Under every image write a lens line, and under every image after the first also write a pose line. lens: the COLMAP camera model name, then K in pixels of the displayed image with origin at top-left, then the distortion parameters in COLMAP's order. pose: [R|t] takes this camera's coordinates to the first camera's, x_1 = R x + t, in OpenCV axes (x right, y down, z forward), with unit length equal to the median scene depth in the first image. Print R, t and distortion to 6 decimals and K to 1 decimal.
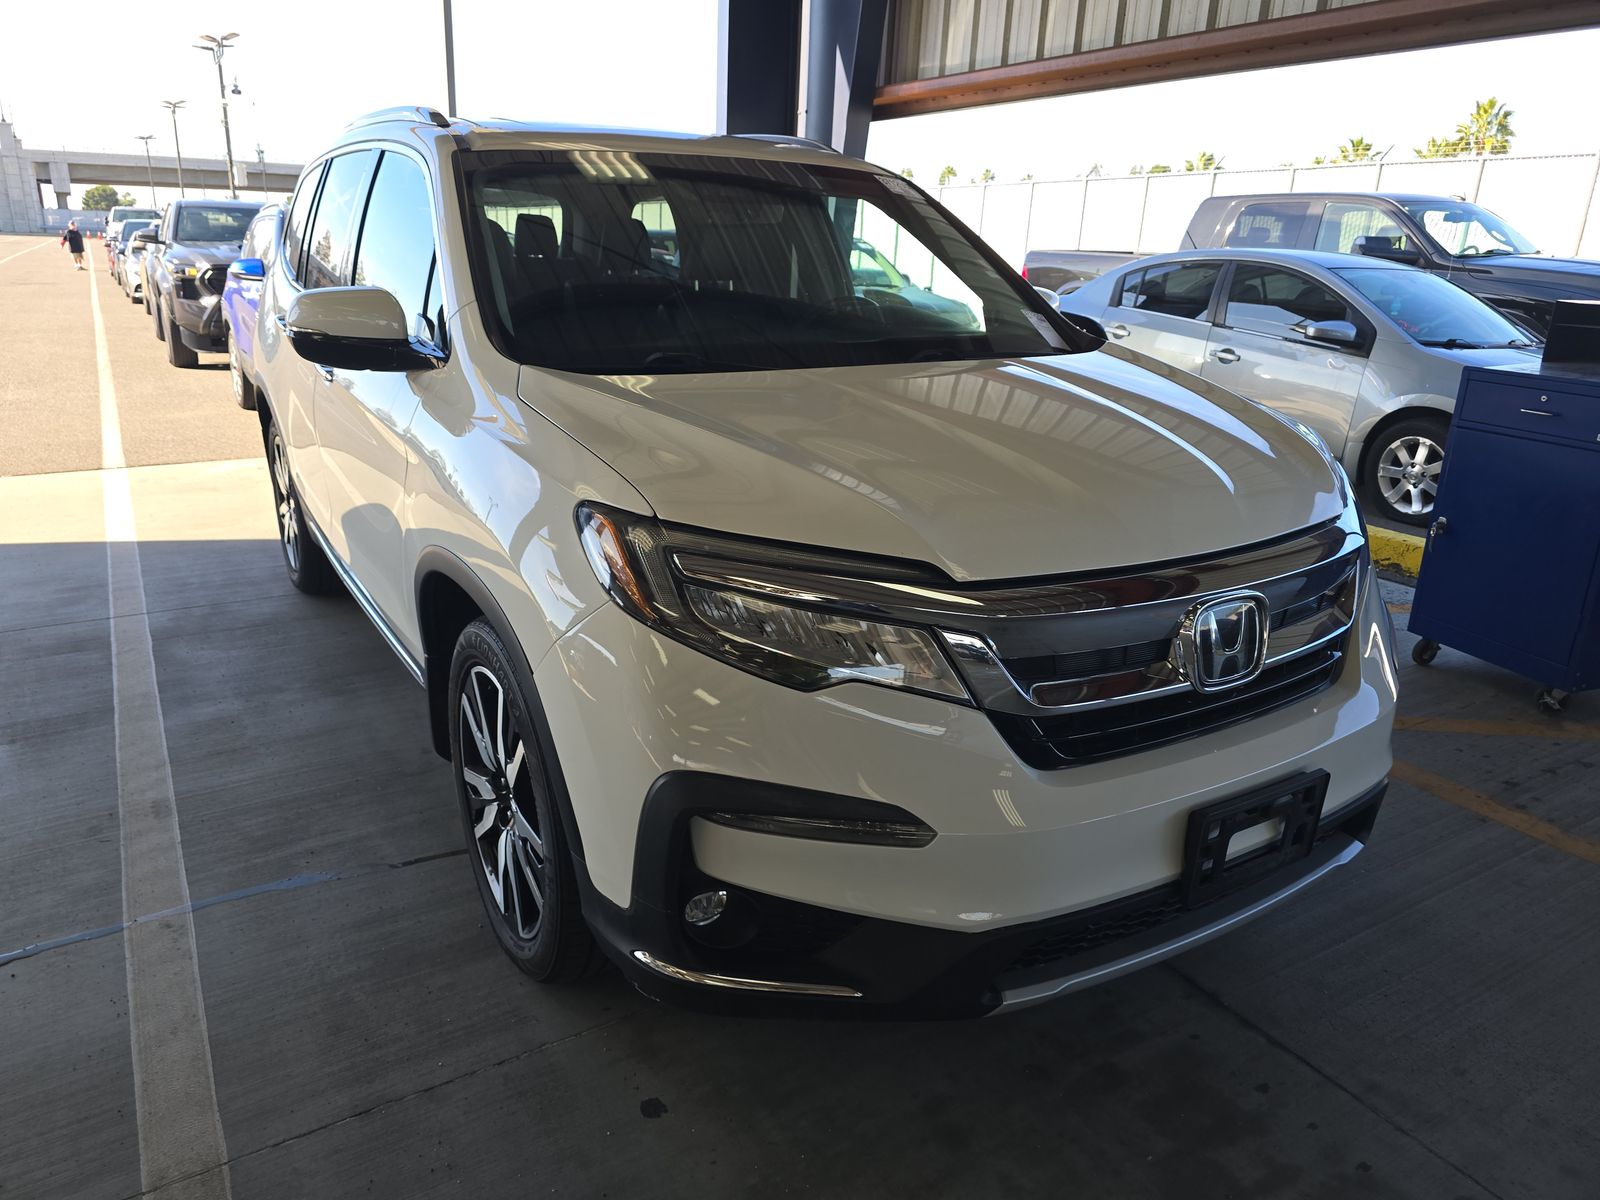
lens RADIAL K [[1077.6, 0, 809.3], [0, 1077.6, 598.9], [0, 0, 1]] dist [0.025421, -0.017601]
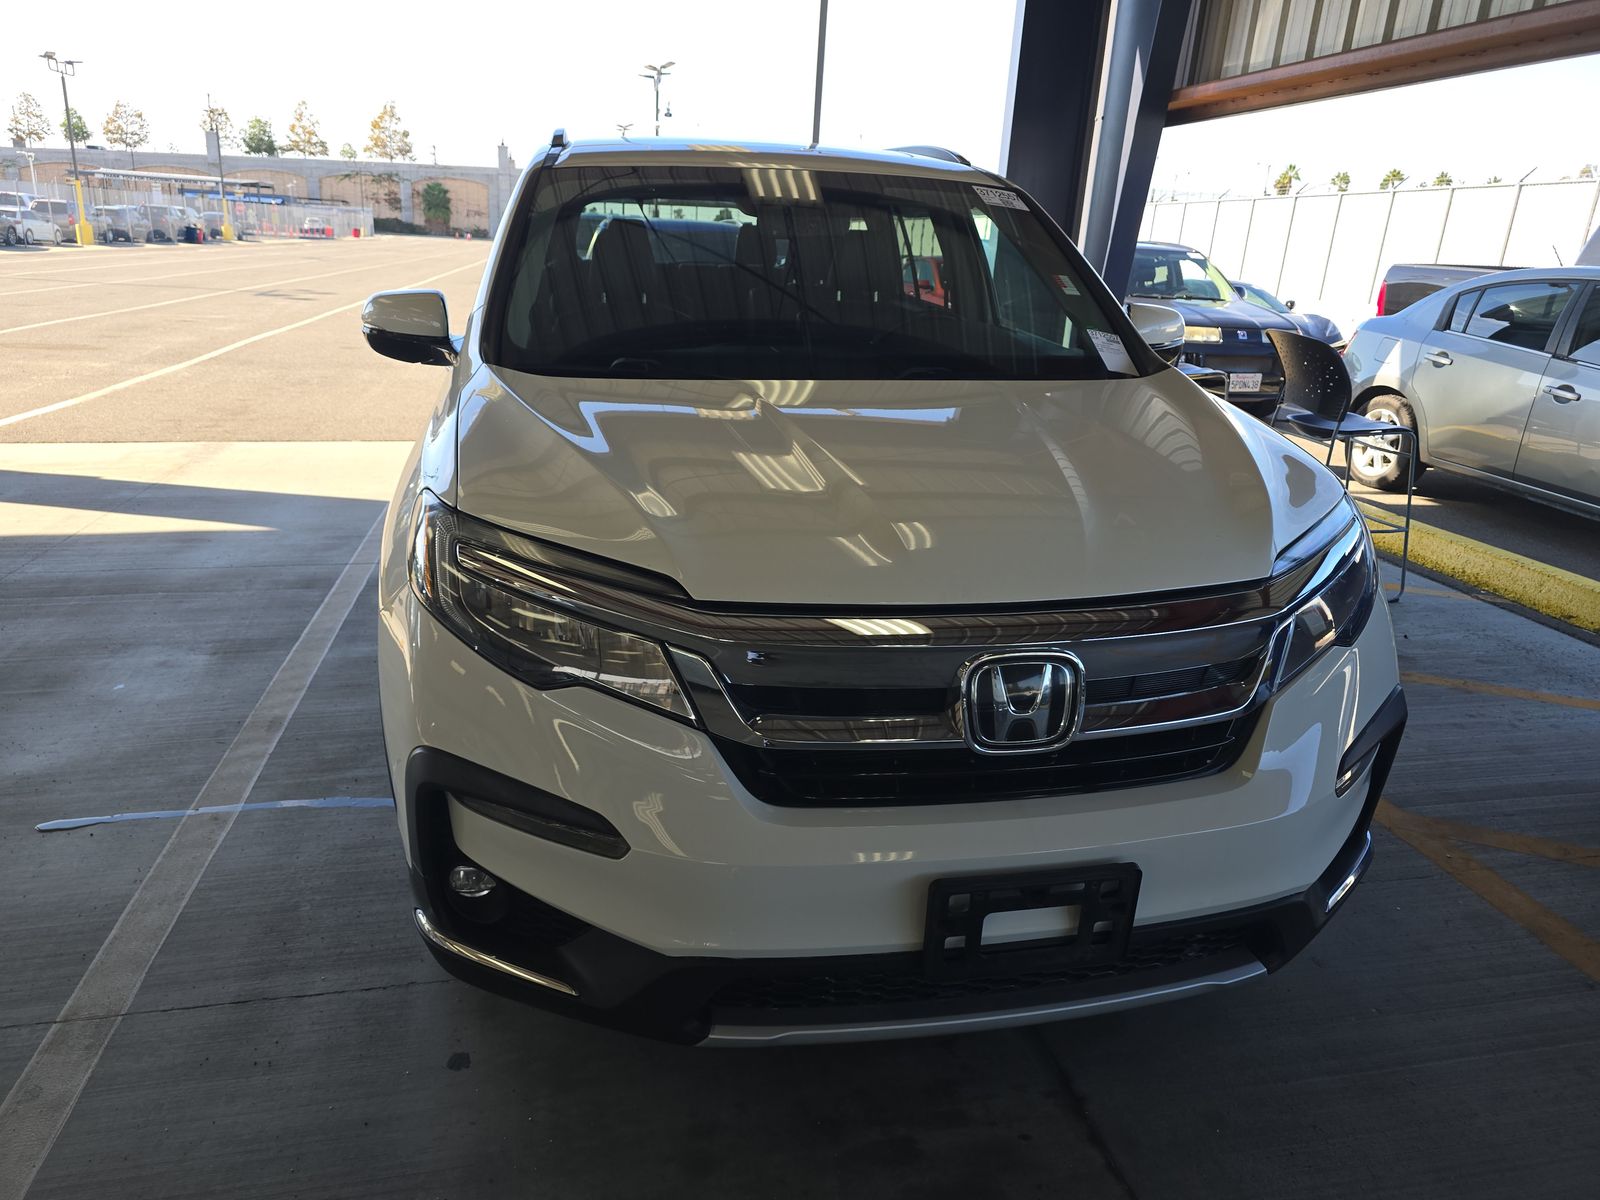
lens RADIAL K [[1077.6, 0, 809.3], [0, 1077.6, 598.9], [0, 0, 1]] dist [0.025421, -0.017601]
pose [[0.941800, 0.112615, -0.316749, 0.200860], [-0.115022, 0.993300, 0.011155, -0.014941], [0.315883, 0.025927, 0.948444, 0.035231]]
